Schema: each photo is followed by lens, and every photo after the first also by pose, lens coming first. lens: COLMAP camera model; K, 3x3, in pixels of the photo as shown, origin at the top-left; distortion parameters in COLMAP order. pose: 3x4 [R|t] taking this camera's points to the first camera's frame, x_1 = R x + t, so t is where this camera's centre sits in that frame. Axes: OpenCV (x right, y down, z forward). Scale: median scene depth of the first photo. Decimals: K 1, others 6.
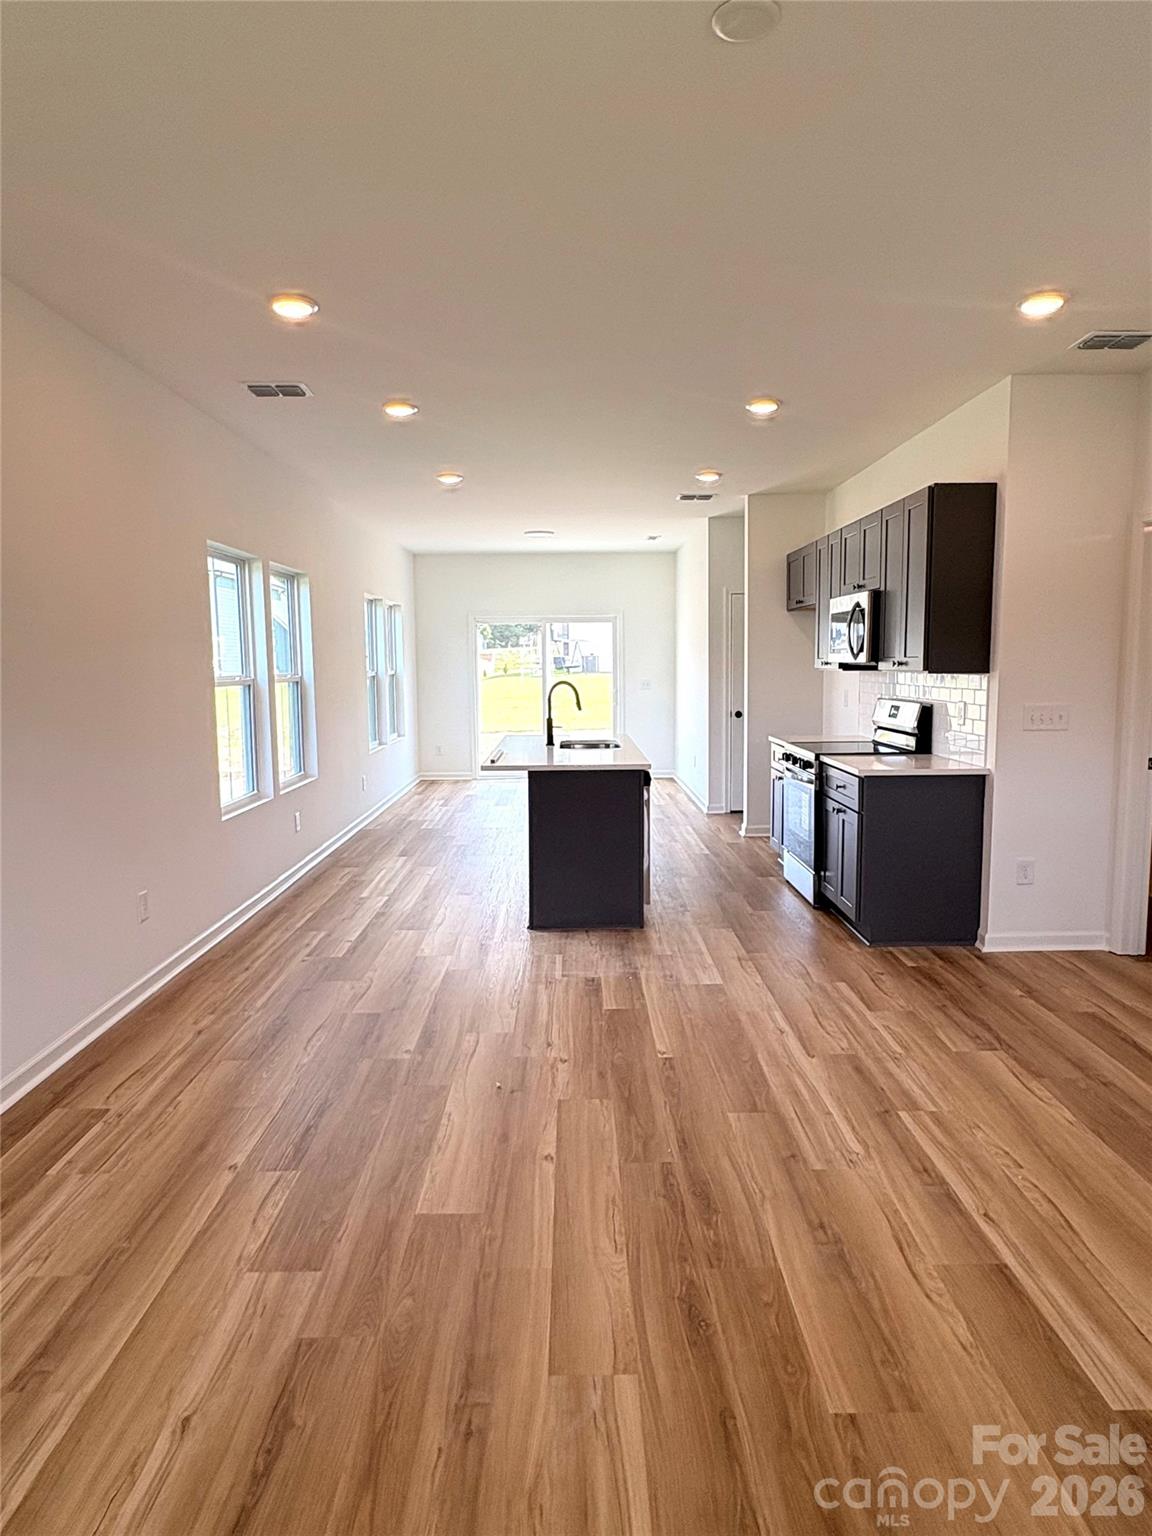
lens RADIAL K [[939.6, 0, 581.2], [0, 939.6, 766.4], [0, 0, 1]] dist [0.005763, 0.000784]
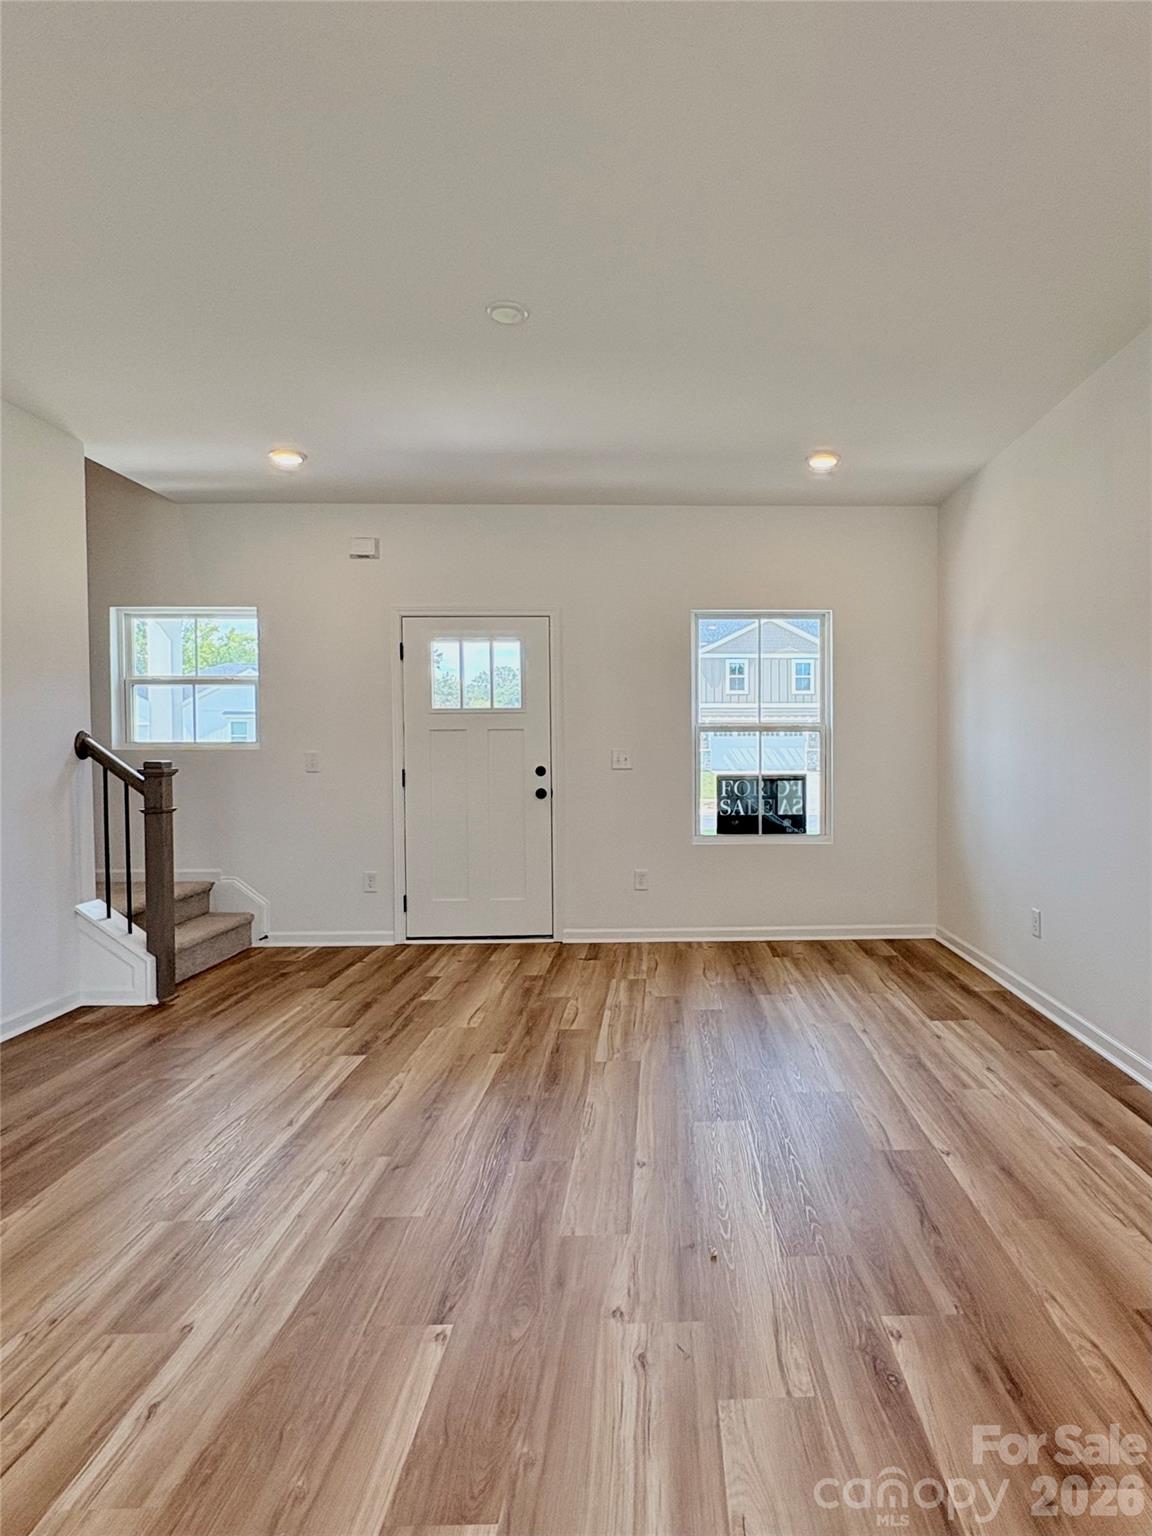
lens RADIAL K [[812.0, 0, 575.9], [0, 812.0, 766.4], [0, 0, 1]] dist [-0.004137, -0.000528]
pose [[-0.993840, 0.006134, 0.110654, -0.063595], [0.021696, 0.989916, 0.139986, -0.125328], [-0.108679, 0.141525, -0.983951, 1.791756]]
